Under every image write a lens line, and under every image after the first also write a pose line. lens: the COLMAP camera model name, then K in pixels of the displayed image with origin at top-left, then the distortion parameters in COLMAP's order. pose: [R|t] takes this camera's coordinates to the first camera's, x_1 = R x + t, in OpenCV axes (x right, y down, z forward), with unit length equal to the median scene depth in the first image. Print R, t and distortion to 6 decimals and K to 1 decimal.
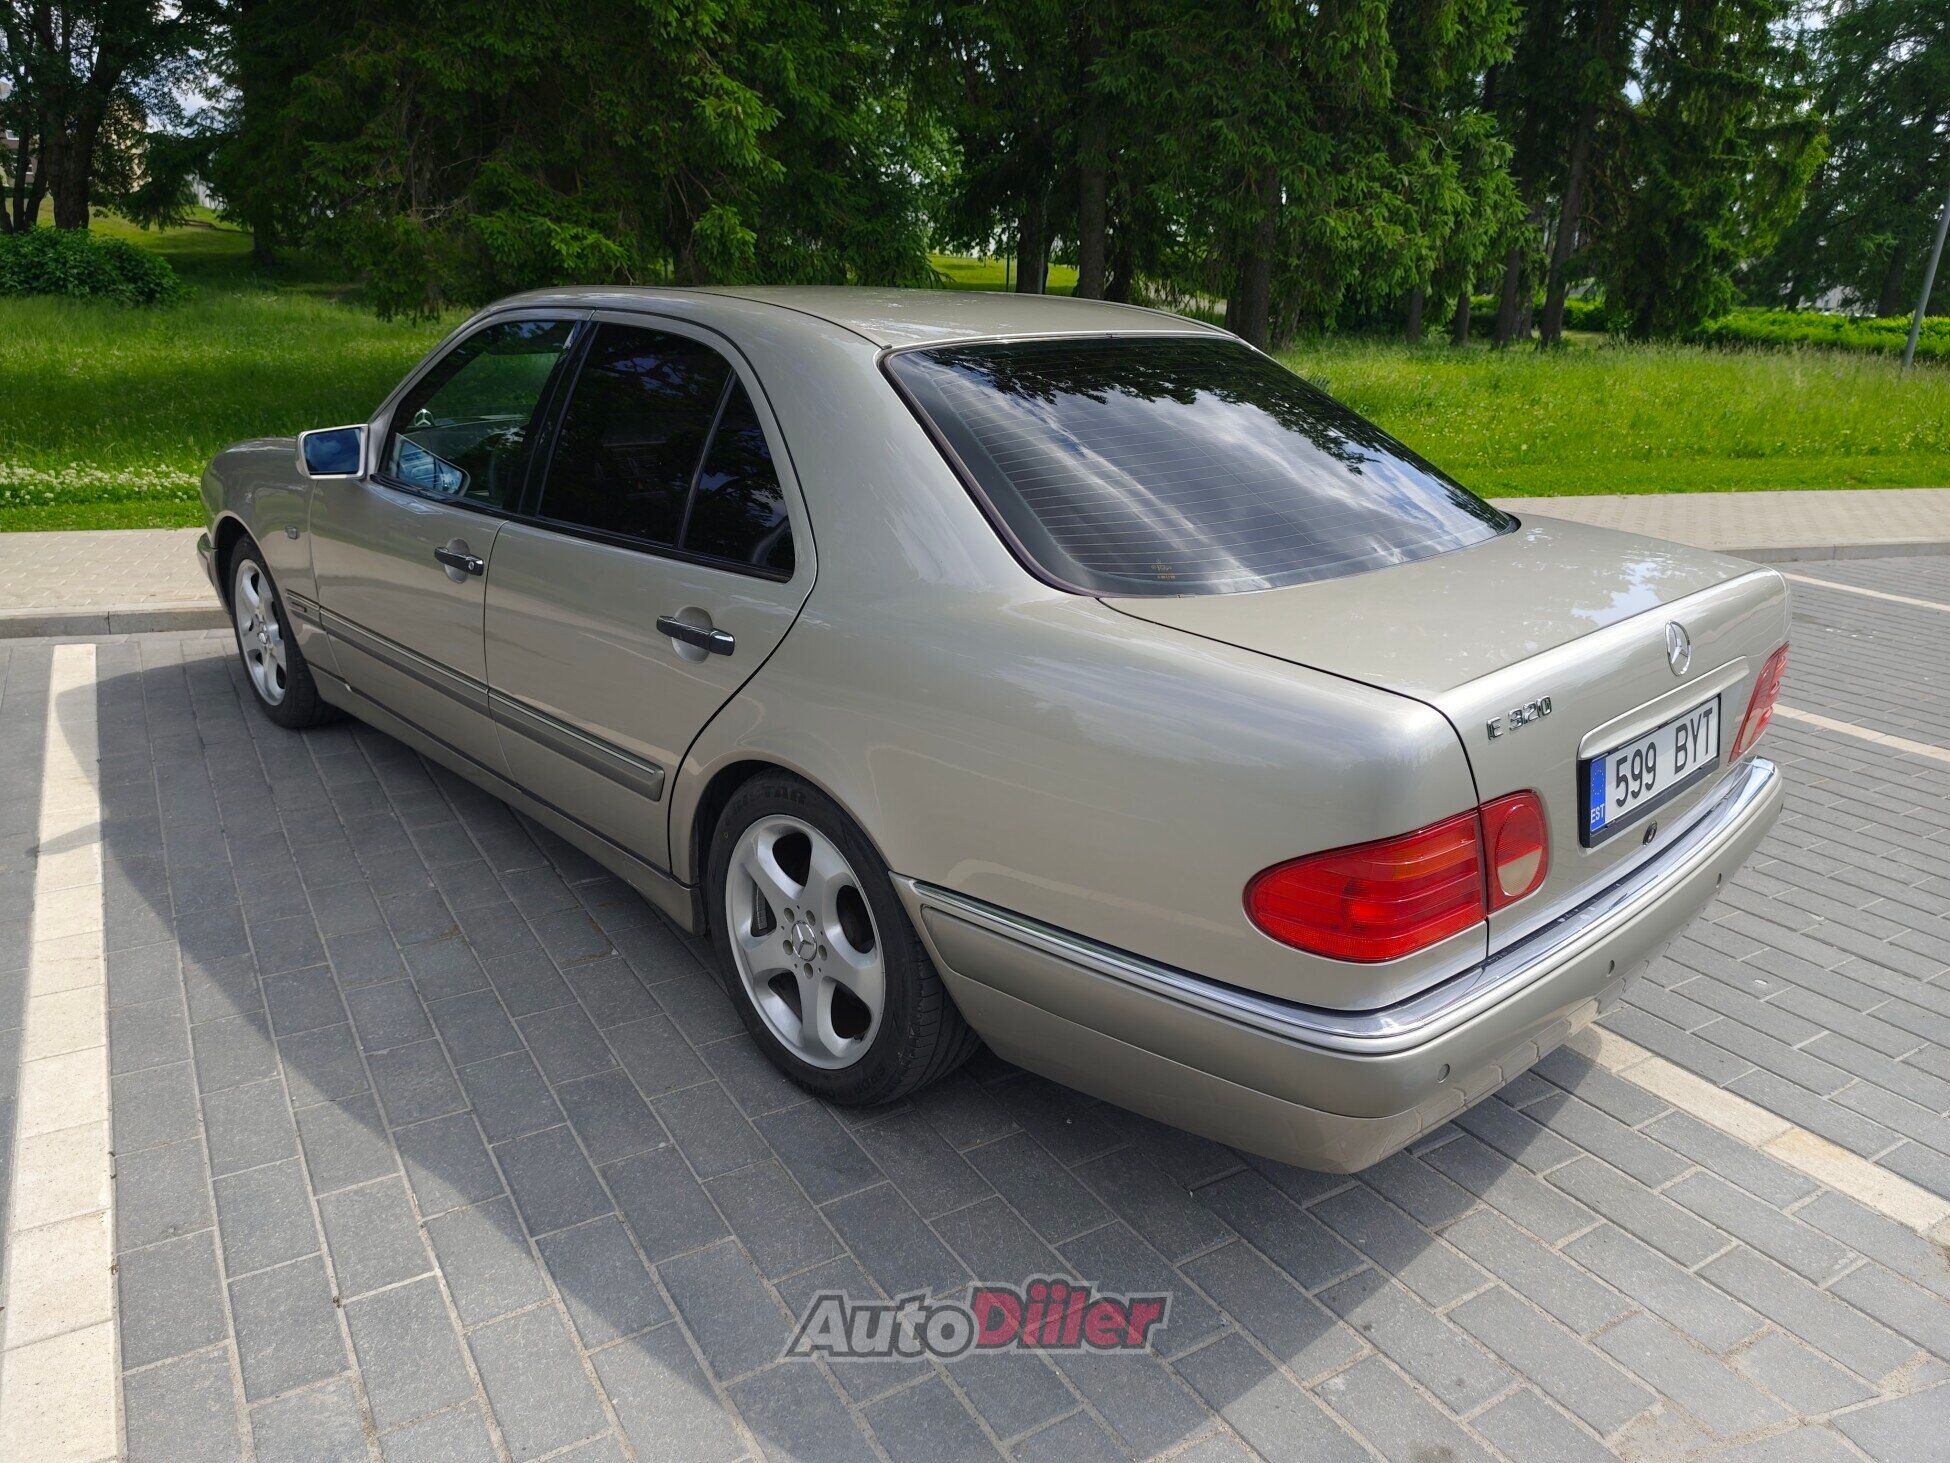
lens RADIAL K [[1333.6, 0, 982.0], [0, 1333.6, 735.7], [0, 0, 1]] dist [0.026580, -0.032892]
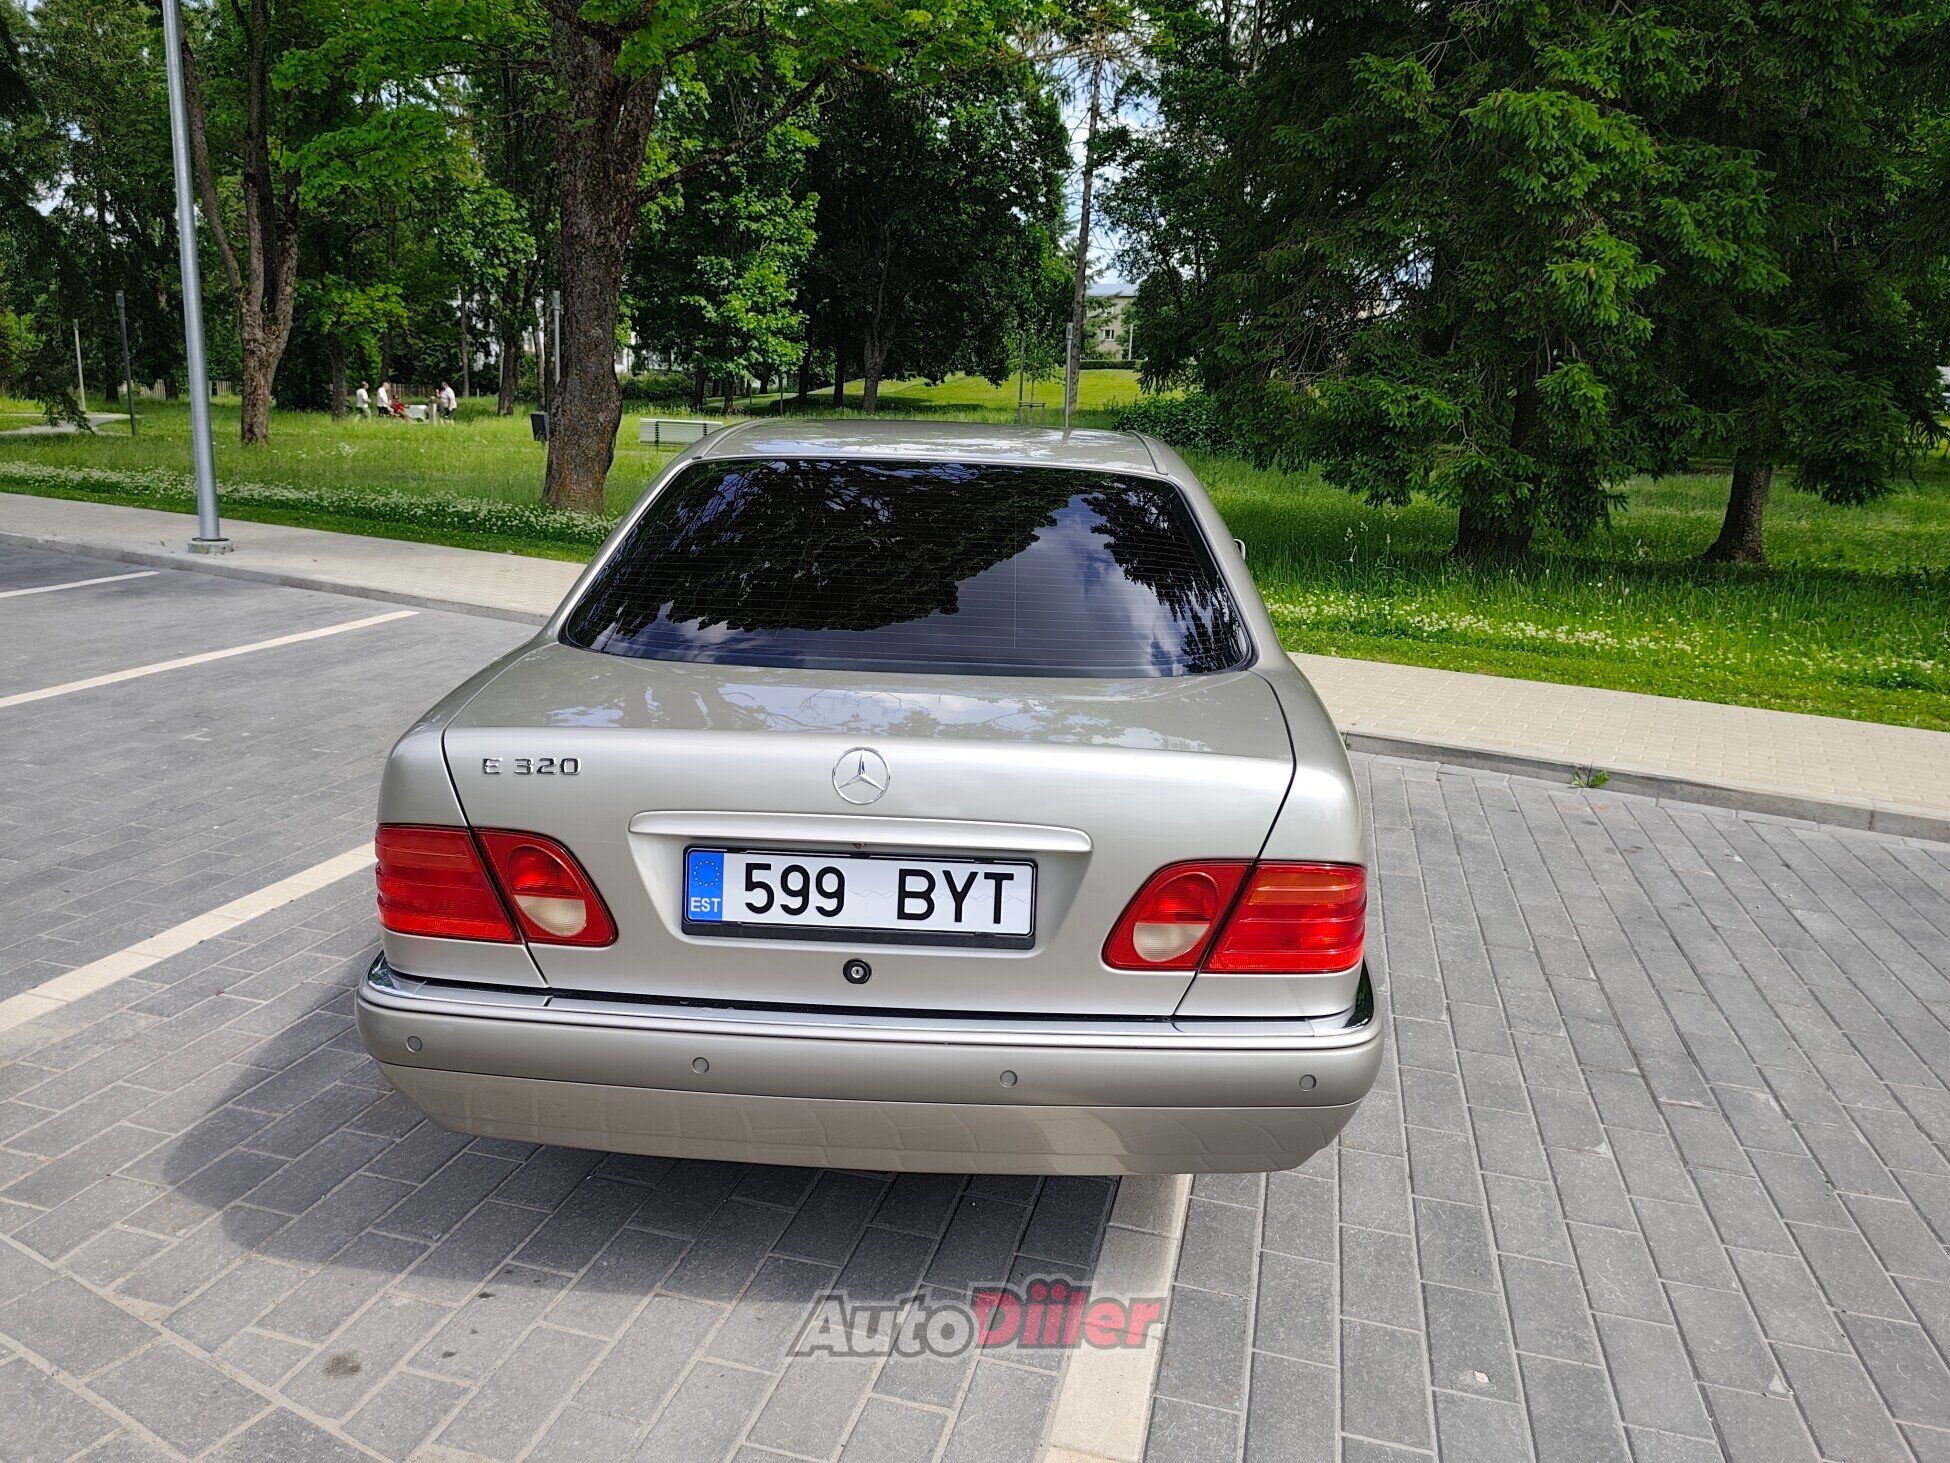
lens RADIAL K [[1333.6, 0, 982.0], [0, 1333.6, 735.7], [0, 0, 1]] dist [0.026580, -0.032892]
pose [[0.694180, 0.170753, -0.699255, 1.223586], [-0.250157, 0.968132, -0.011930, -0.101466], [0.674934, 0.183205, 0.714773, 0.365213]]
